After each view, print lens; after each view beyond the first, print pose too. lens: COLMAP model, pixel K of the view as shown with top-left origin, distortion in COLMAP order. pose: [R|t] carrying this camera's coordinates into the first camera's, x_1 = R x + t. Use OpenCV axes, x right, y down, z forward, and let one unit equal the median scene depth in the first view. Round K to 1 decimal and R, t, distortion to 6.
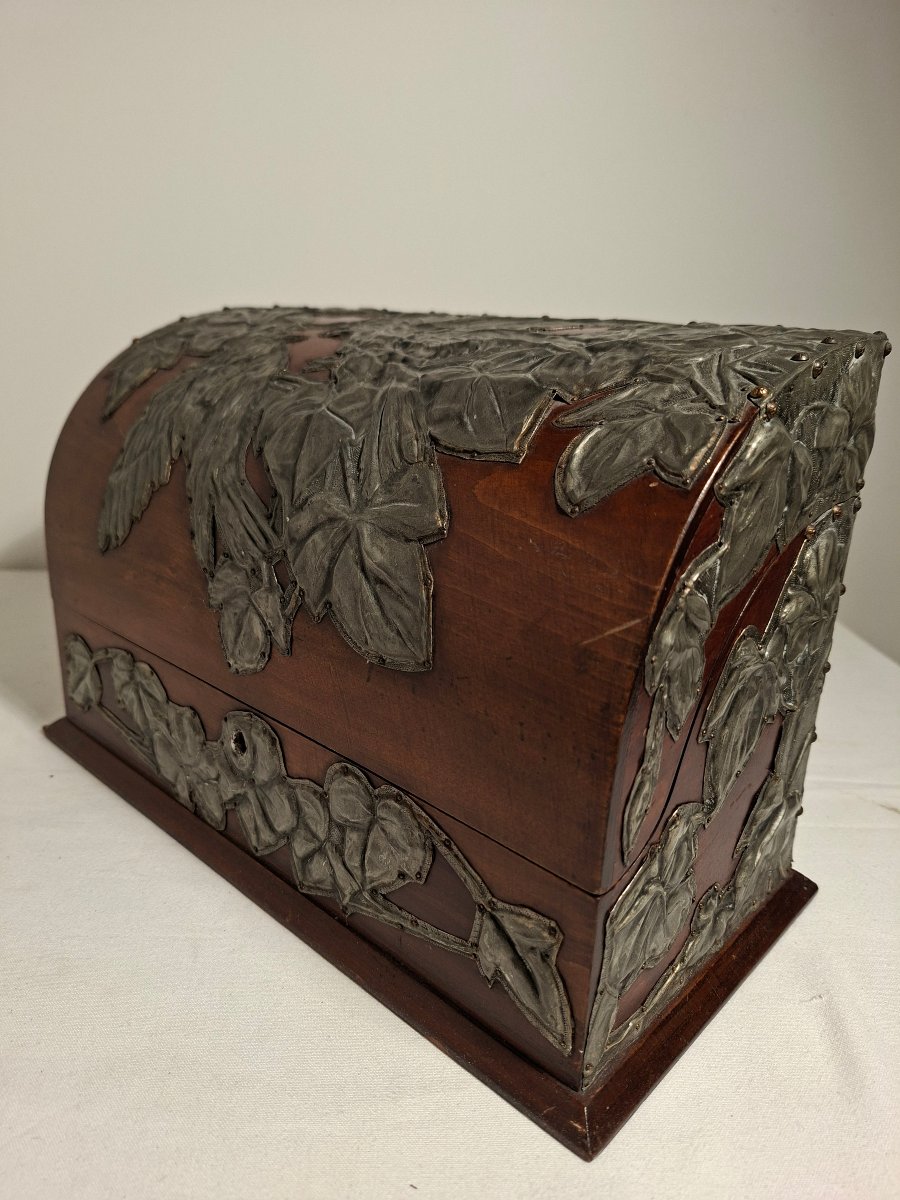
lens RADIAL K [[900.2, 0, 450.0], [0, 900.2, 600.0], [0, 0, 1]] dist [-0.003927, -0.188411]
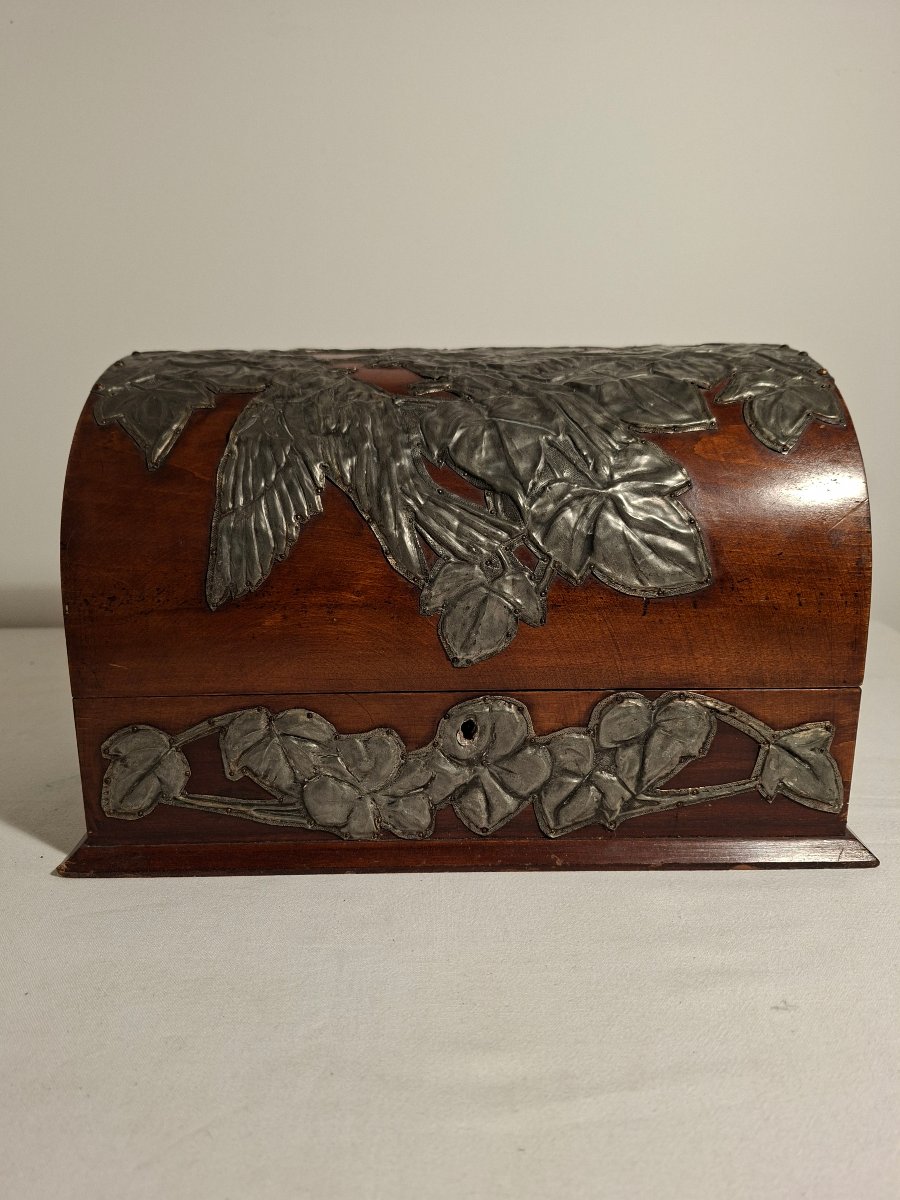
lens RADIAL K [[900.2, 0, 450.0], [0, 900.2, 600.0], [0, 0, 1]] dist [-0.003927, -0.188411]
pose [[0.724122, -0.208937, 0.657261, -1.026299], [0.254869, 0.966613, 0.026481, -0.029819], [-0.640850, 0.148340, 0.753197, 0.202036]]
